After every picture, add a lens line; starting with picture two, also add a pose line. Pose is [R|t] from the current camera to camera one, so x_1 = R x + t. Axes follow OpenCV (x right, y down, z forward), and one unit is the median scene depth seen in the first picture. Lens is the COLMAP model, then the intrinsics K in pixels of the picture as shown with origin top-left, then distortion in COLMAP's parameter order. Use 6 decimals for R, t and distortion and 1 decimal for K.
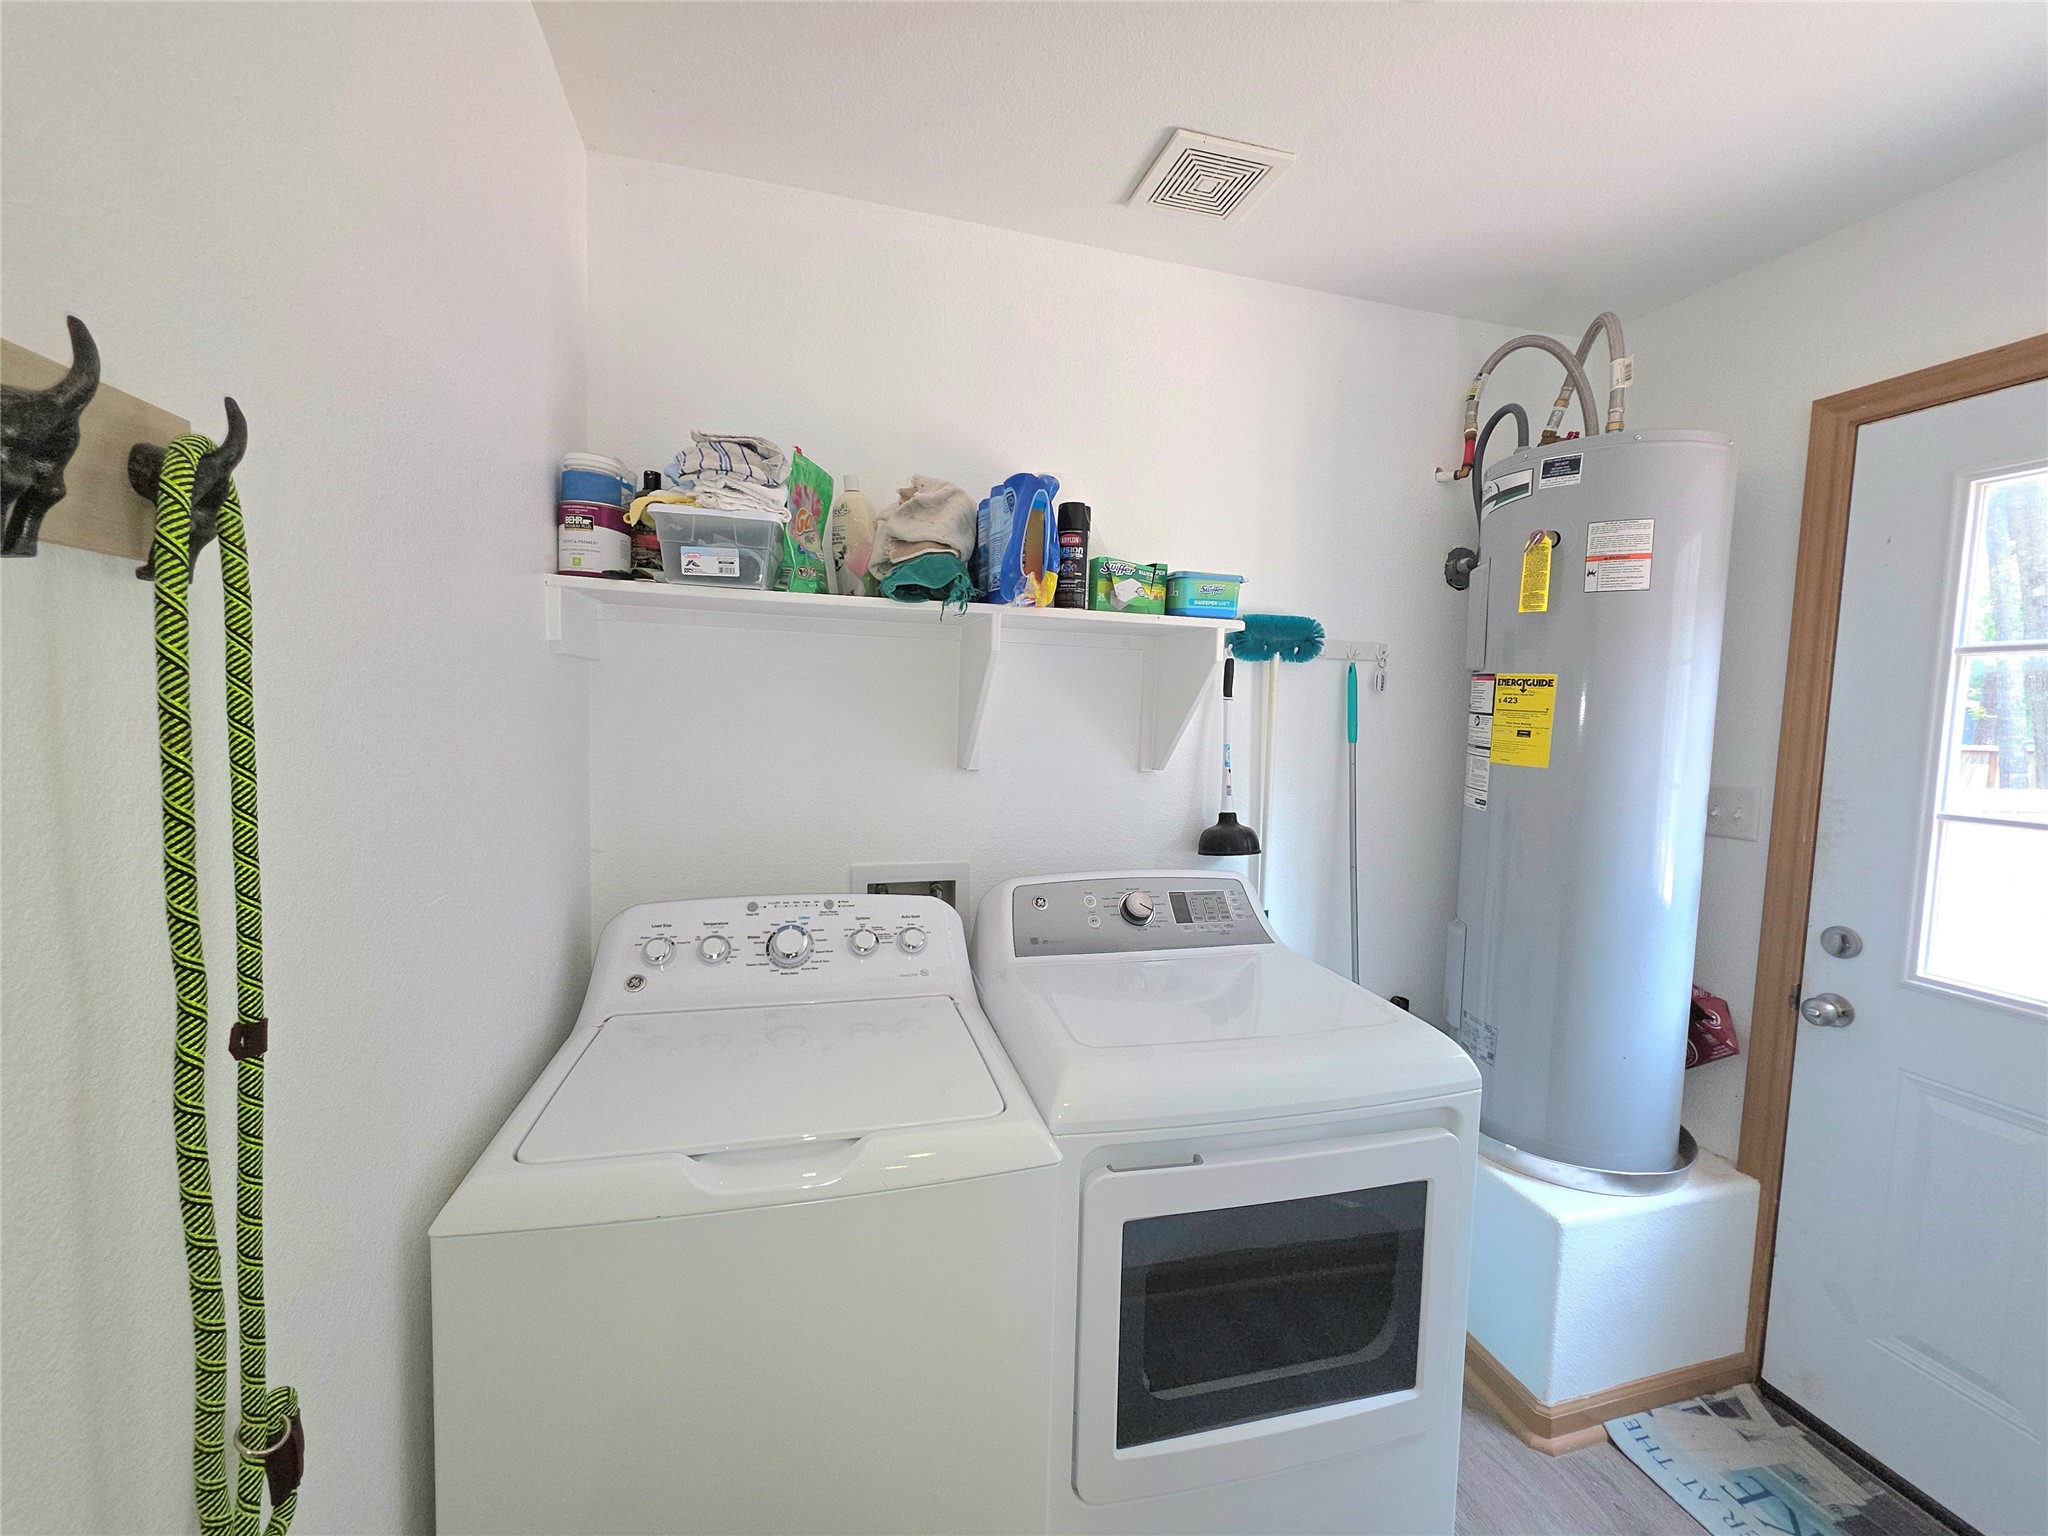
lens RADIAL K [[815.7, 0, 1027.4], [0, 815.7, 765.2], [0, 0, 1]] dist [0.001722, 0.000204]
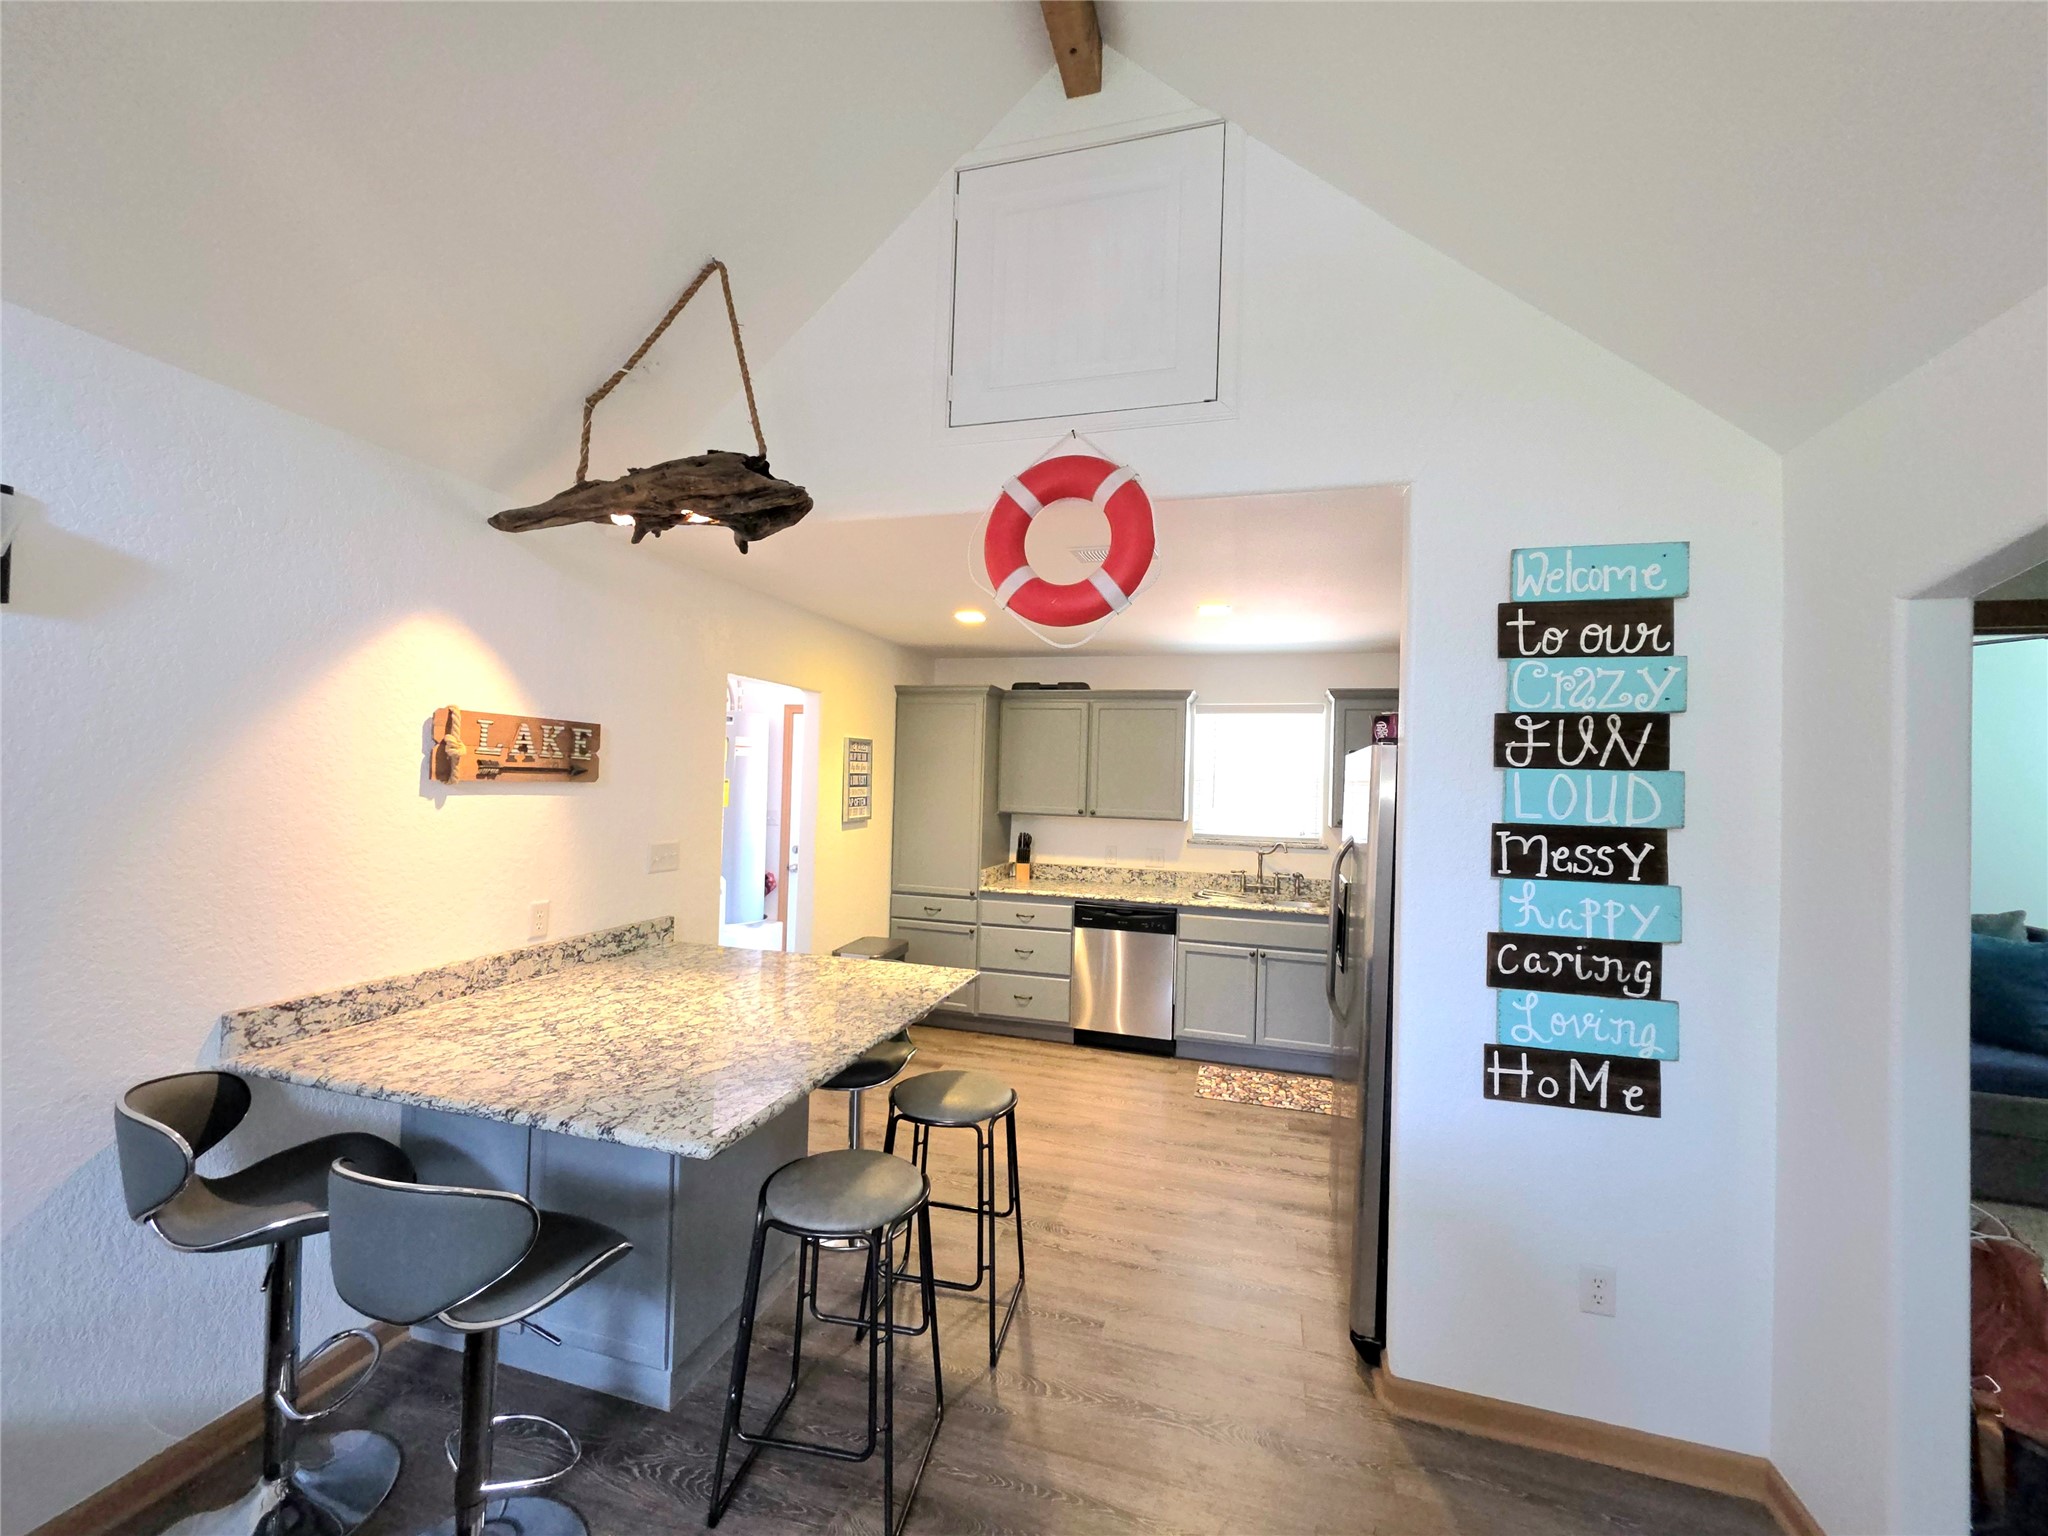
lens RADIAL K [[815.7, 0, 1025.1], [0, 815.7, 767.0], [0, 0, 1]] dist [0.001722, 0.000204]
pose [[0.522706, -0.001161, 0.852512, -1.543102], [0.054417, 0.998005, -0.032006, 0.008260], [-0.850774, 0.063121, 0.521727, -1.753256]]
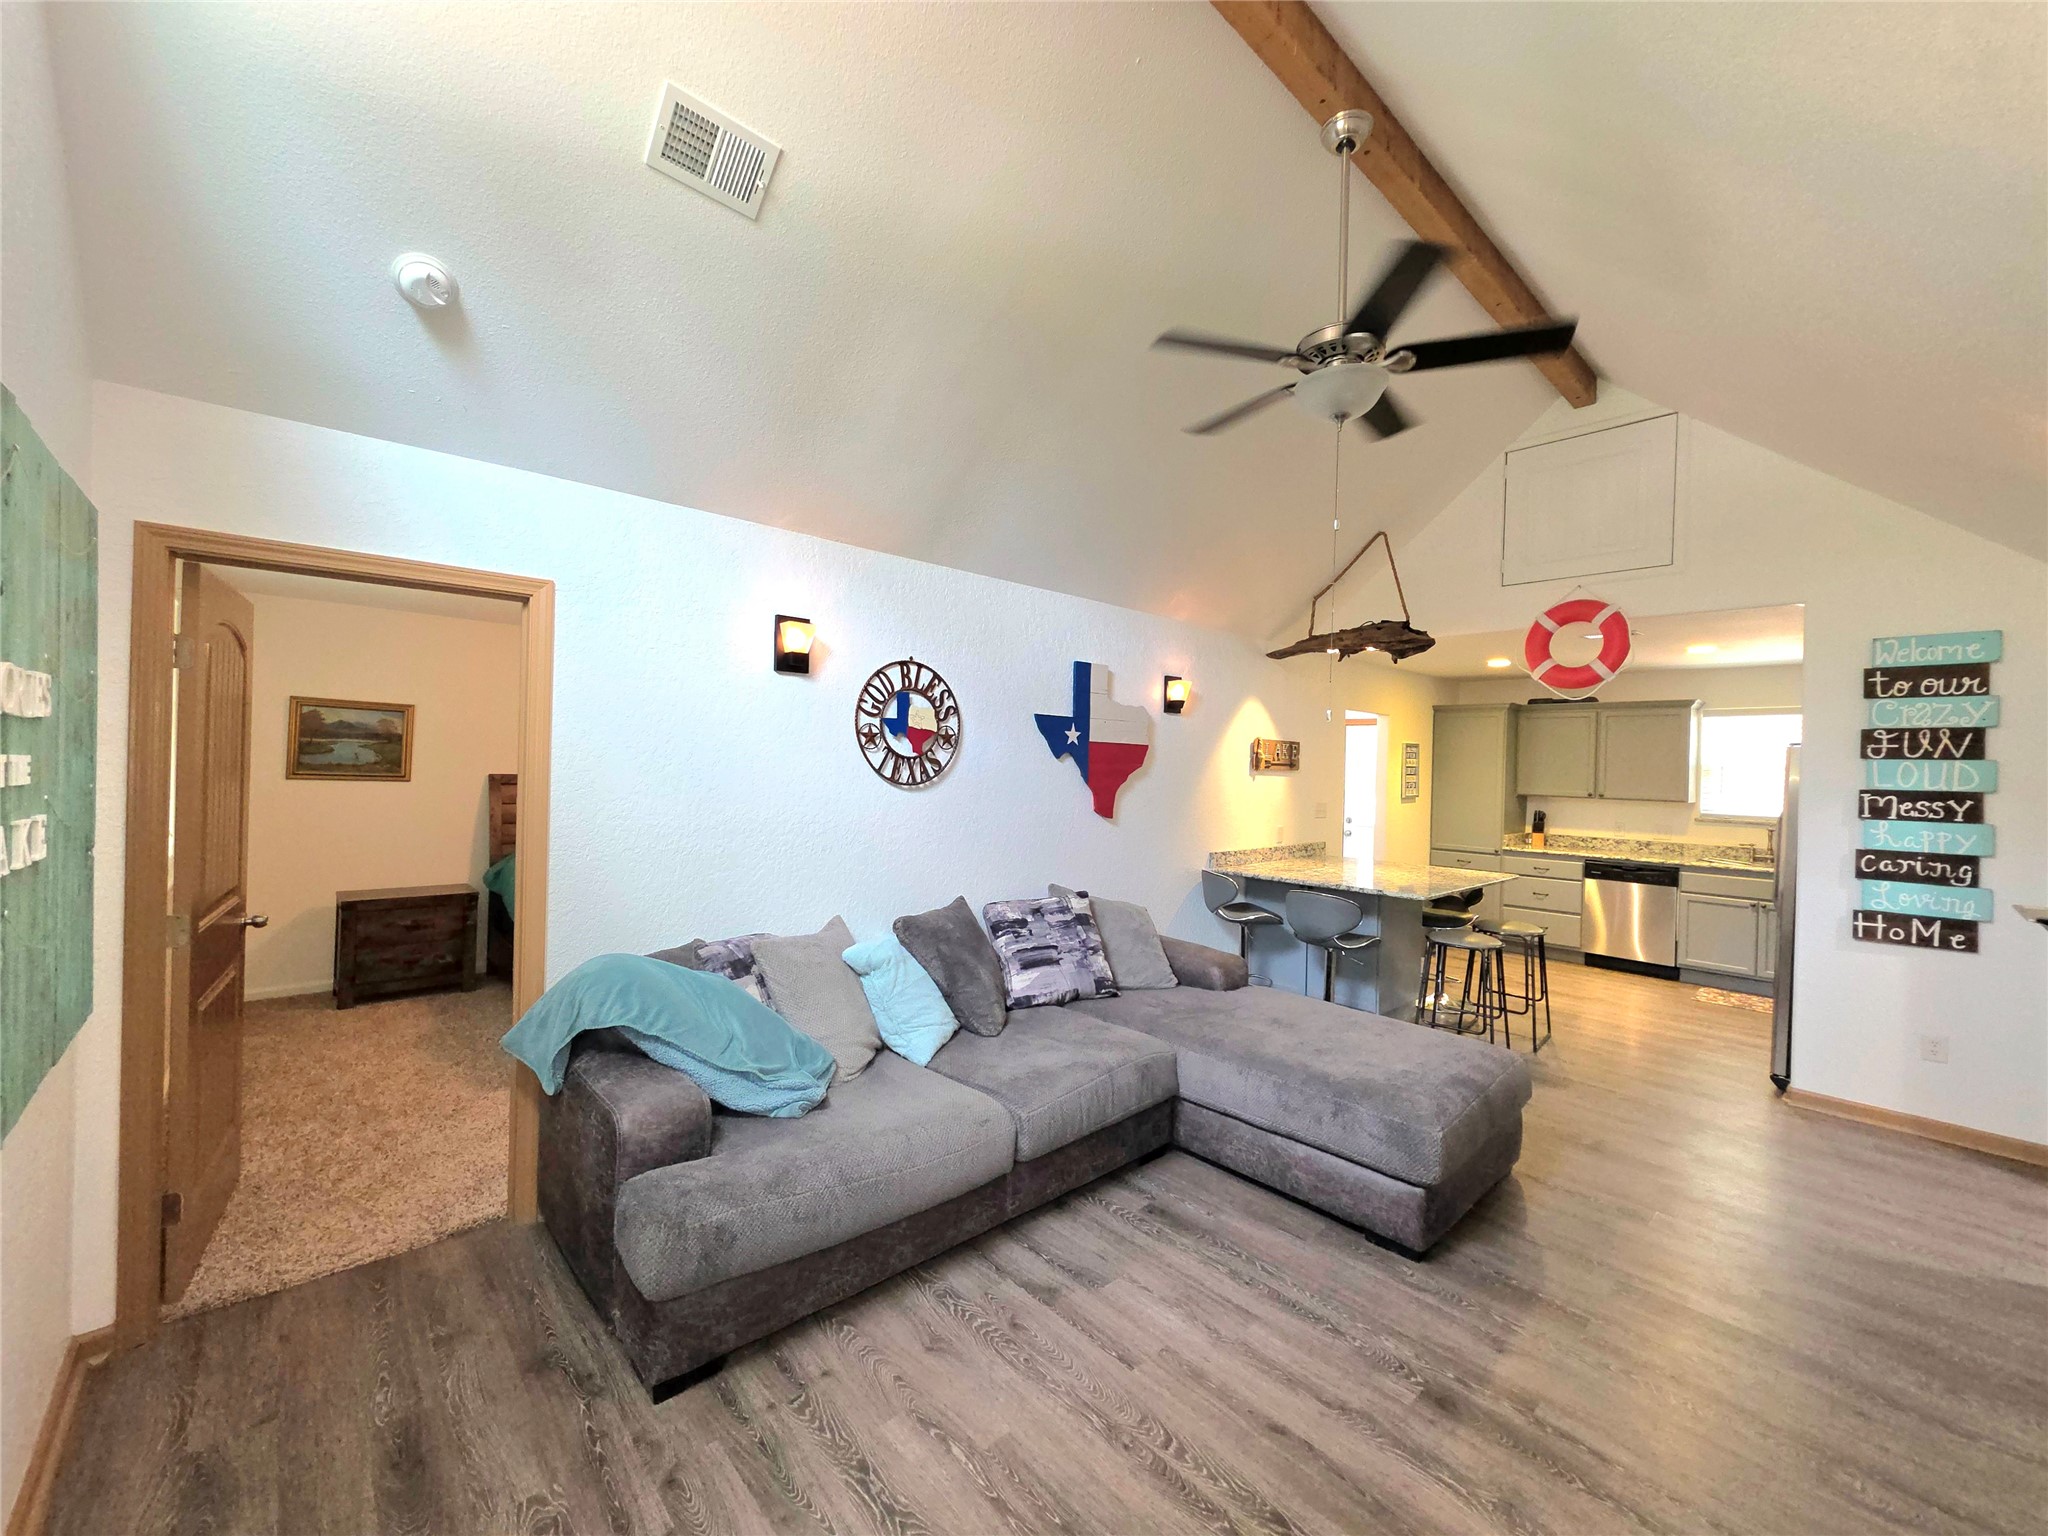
lens RADIAL K [[815.7, 0, 1021.5], [0, 815.7, 766.8], [0, 0, 1]] dist [0.001722, 0.000204]
pose [[0.890319, -0.009230, 0.455244, -3.898535], [0.037858, 0.997833, -0.053808, 0.086493], [-0.453761, 0.065141, 0.888740, -3.045974]]
